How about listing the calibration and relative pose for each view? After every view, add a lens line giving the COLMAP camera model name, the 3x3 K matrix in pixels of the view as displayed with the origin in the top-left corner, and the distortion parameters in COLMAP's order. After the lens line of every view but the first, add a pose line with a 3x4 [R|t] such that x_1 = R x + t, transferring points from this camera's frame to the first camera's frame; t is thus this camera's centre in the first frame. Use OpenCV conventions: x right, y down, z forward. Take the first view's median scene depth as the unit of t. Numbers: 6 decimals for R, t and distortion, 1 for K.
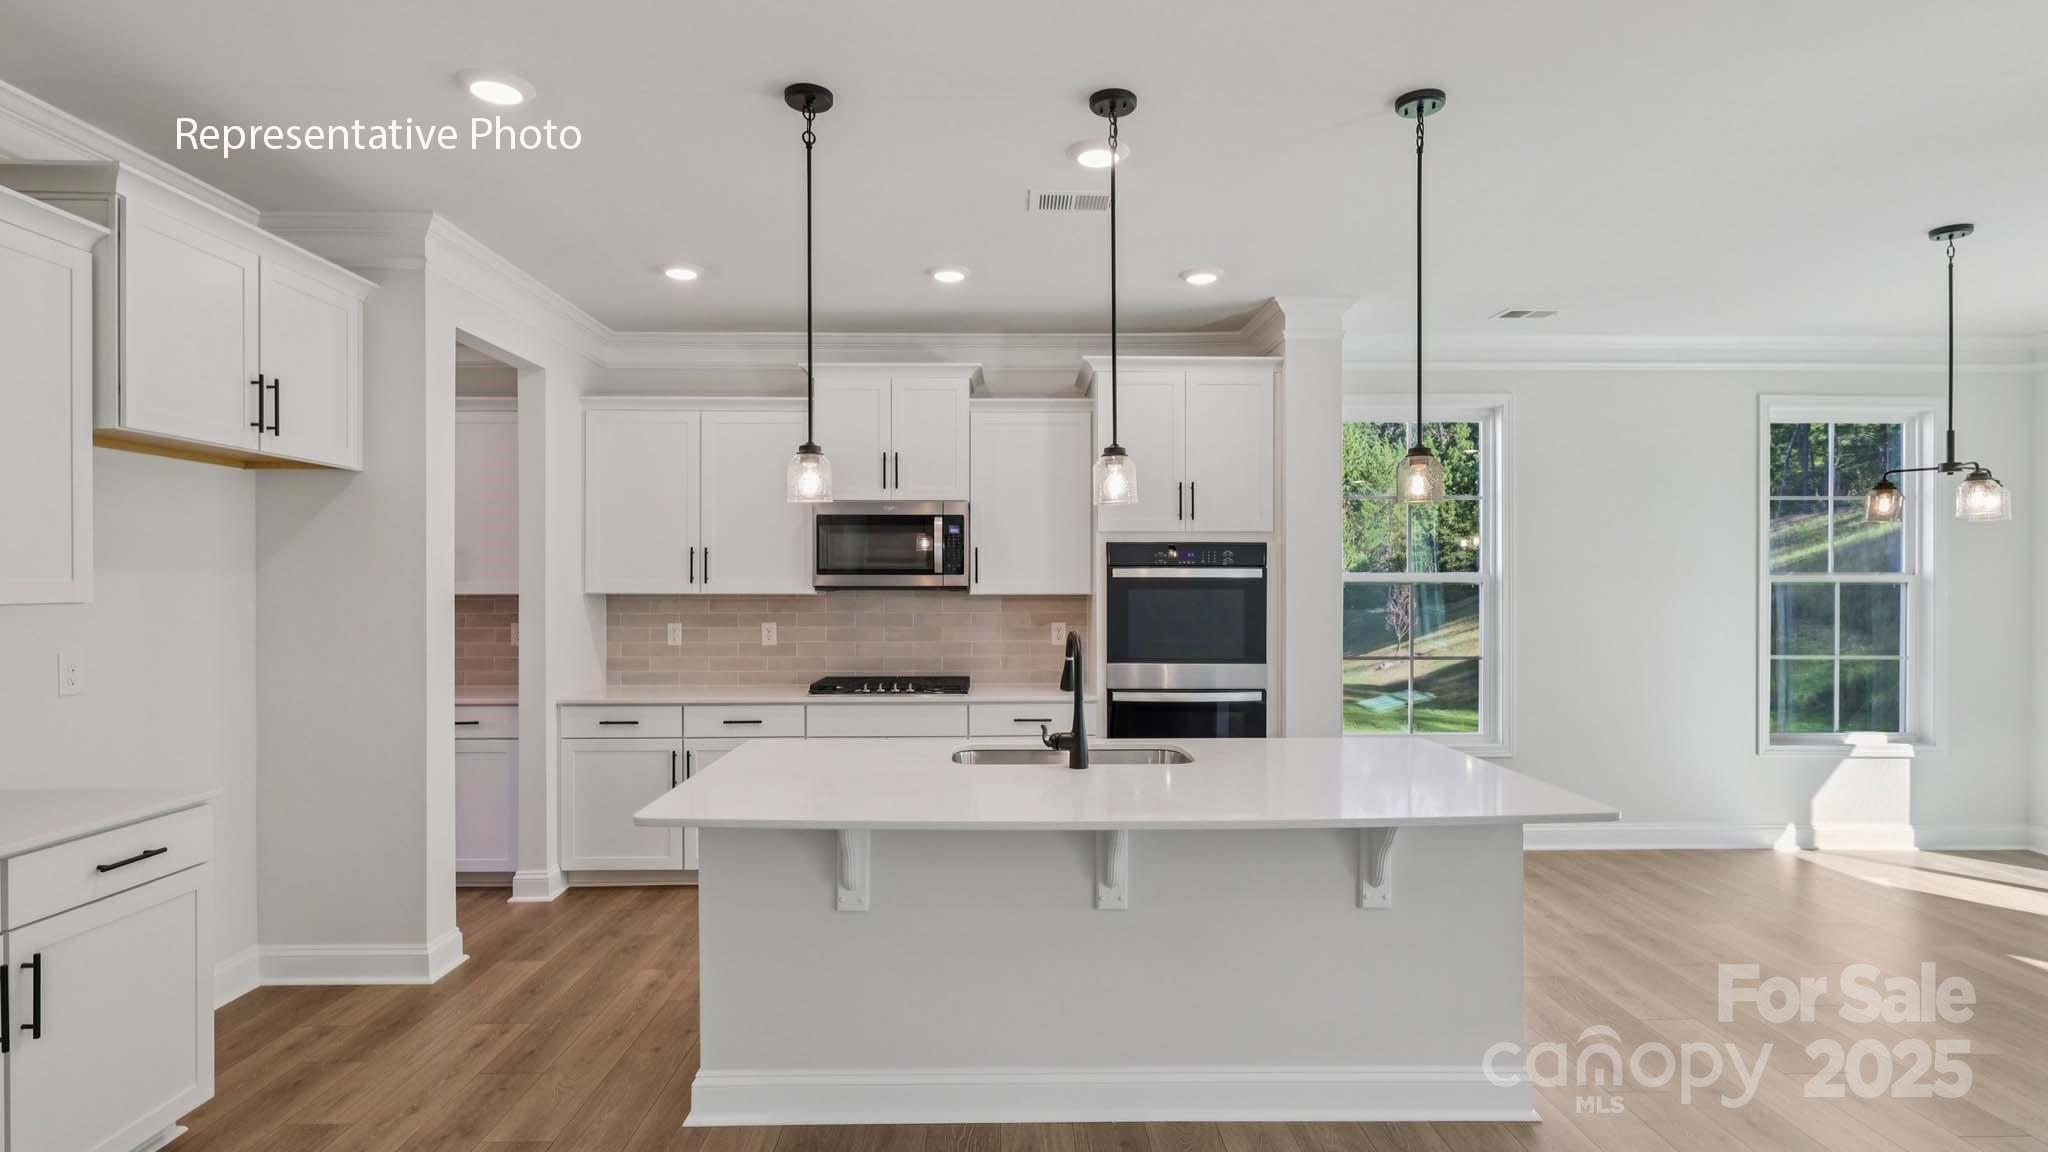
lens RADIAL K [[1040.6, 0, 1018.6], [0, 1040.6, 595.4], [0, 0, 1]] dist [-0.000030, 0.000325]
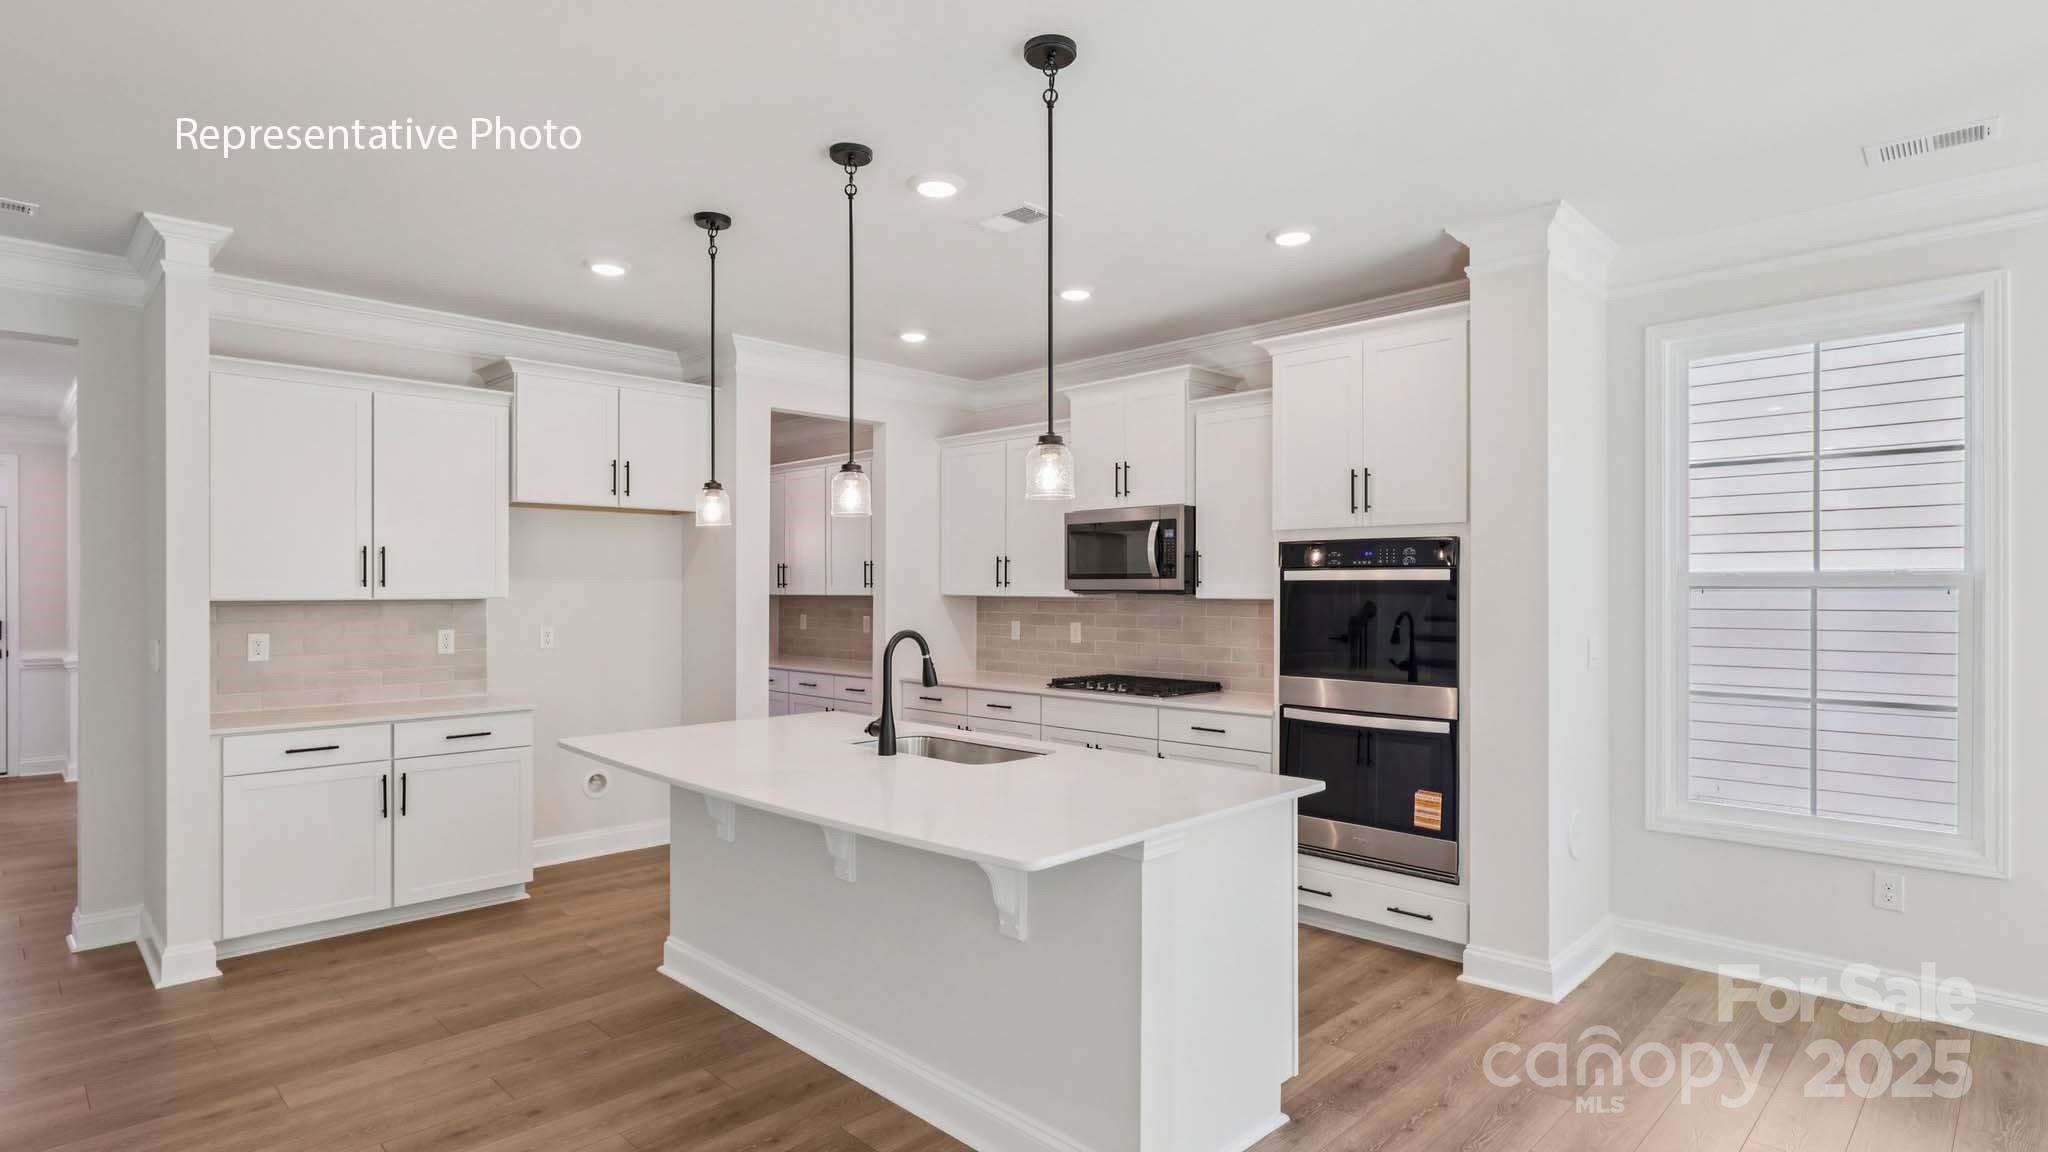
lens RADIAL K [[1040.6, 0, 1018.6], [0, 1040.6, 595.4], [0, 0, 1]] dist [-0.000030, 0.000325]
pose [[0.694055, 0.006083, -0.719897, 0.573106], [-0.008875, 0.999961, -0.000107, -0.002334], [0.719868, 0.006463, 0.694081, 0.203326]]
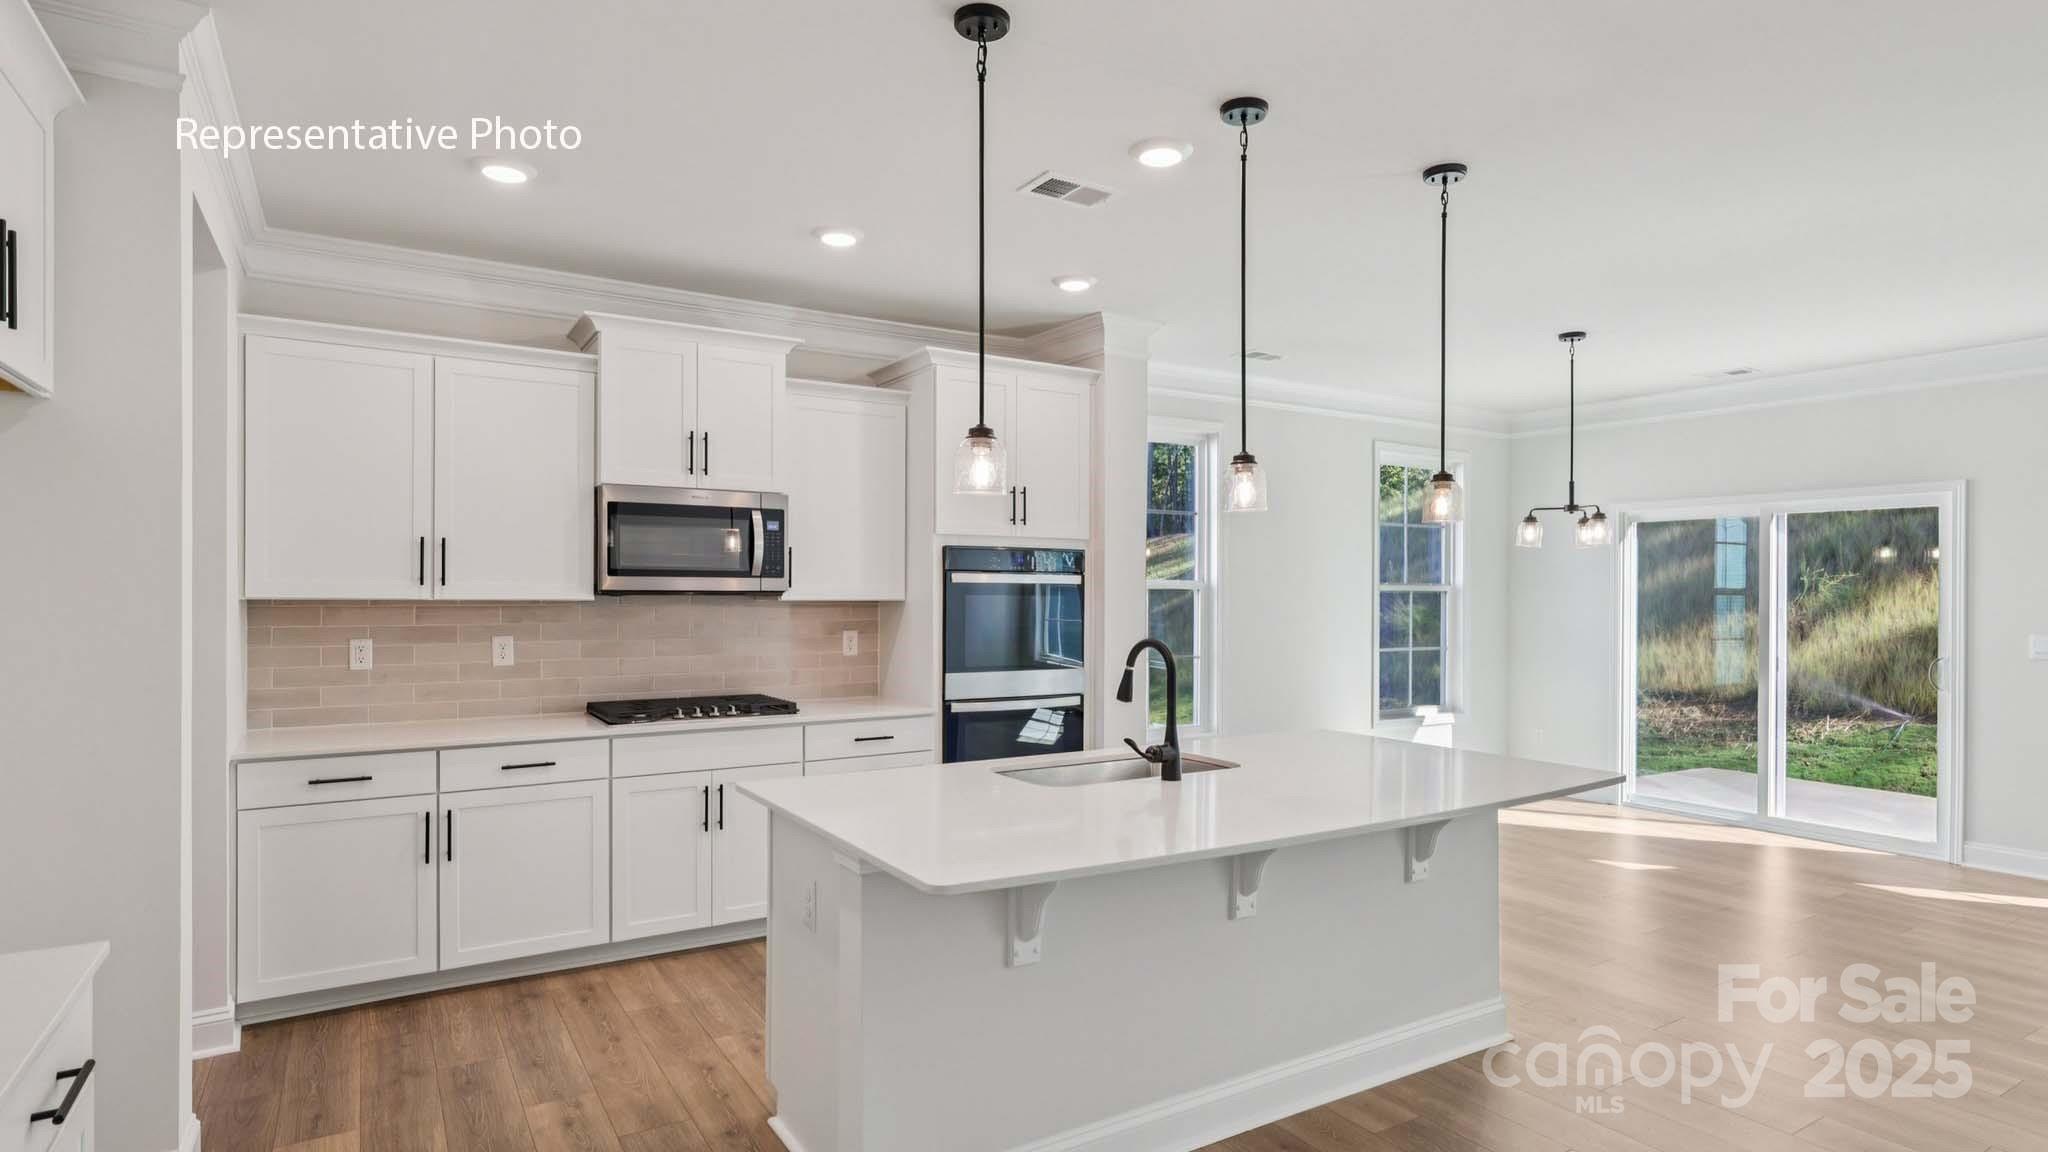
lens RADIAL K [[1066.8, 0, 1019.4], [0, 1066.8, 591.1], [0, 0, 1]] dist [-0.000093, -0.000287]
pose [[0.860076, 0.004584, 0.510146, -0.348006], [-0.000615, 0.999968, -0.007948, -0.001699], [-0.510166, 0.006522, 0.860051, 0.129025]]
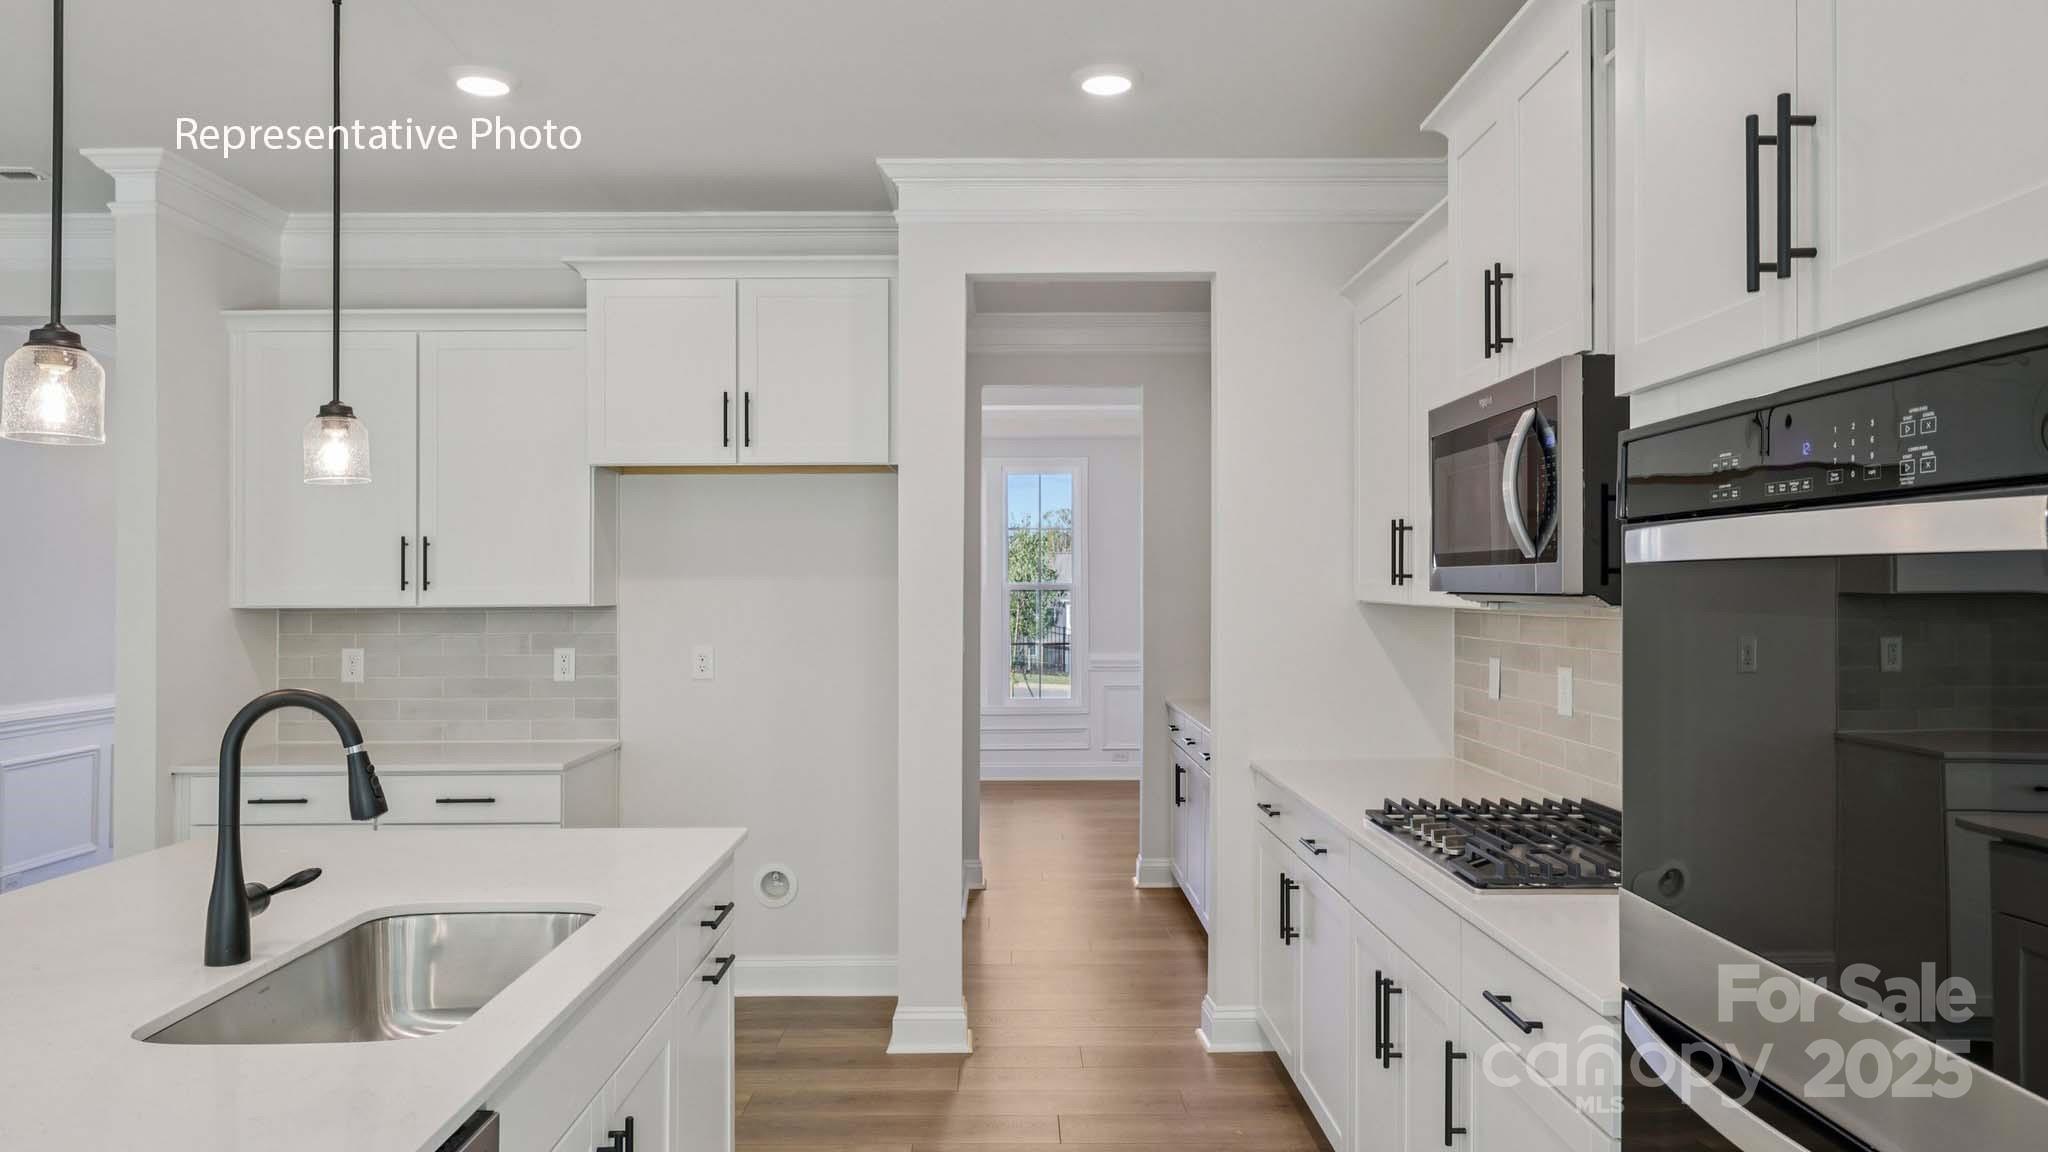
lens RADIAL K [[1382.5, 0, 1024.0], [0, 1382.5, 576.0], [0, 0, 1]] dist [-0.001959, -0.001285]
pose [[-0.008882, -0.006148, -0.999942, 0.434094], [-0.005711, 0.999965, -0.006098, -0.011022], [0.999944, 0.005657, -0.008917, 0.839522]]
